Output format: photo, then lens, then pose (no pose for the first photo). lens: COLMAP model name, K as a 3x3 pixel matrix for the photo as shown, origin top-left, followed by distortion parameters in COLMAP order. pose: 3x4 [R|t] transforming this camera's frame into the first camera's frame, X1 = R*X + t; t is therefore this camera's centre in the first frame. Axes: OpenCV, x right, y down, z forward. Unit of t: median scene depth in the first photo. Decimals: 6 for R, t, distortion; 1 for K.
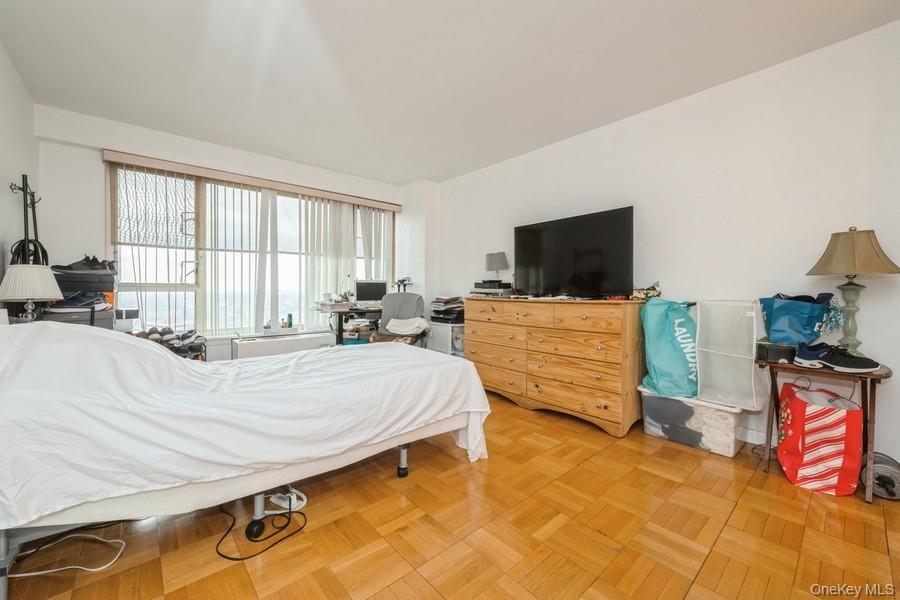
lens RADIAL K [[356.7, 0, 451.6], [0, 356.7, 298.9], [0, 0, 1]] dist [-0.000285, 0.000206]
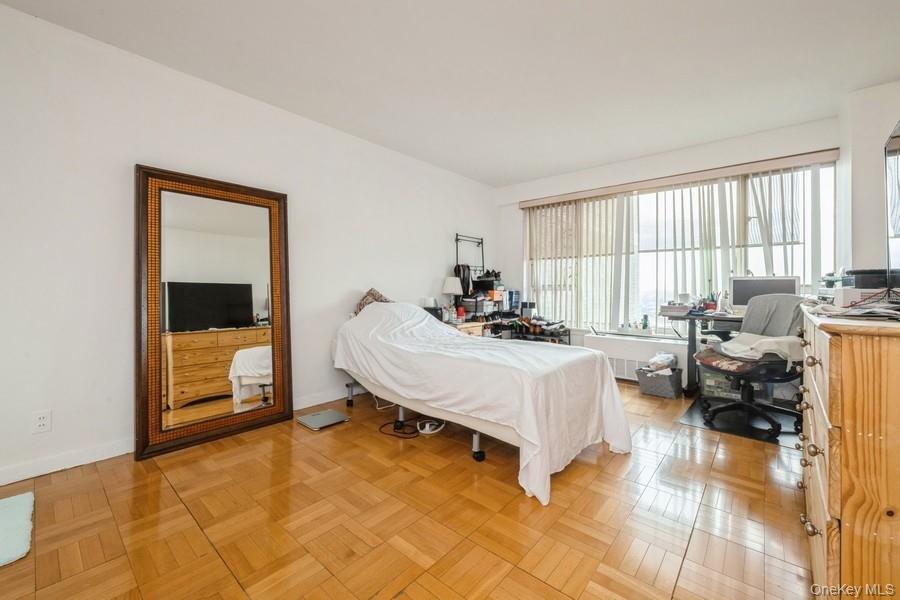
lens RADIAL K [[356.7, 0, 451.6], [0, 356.7, 298.9], [0, 0, 1]] dist [-0.000285, 0.000206]
pose [[0.142226, 0.024673, -0.989527, 0.458035], [-0.028578, 0.999375, 0.020811, -0.006687], [0.989422, 0.025319, 0.142842, 0.376205]]
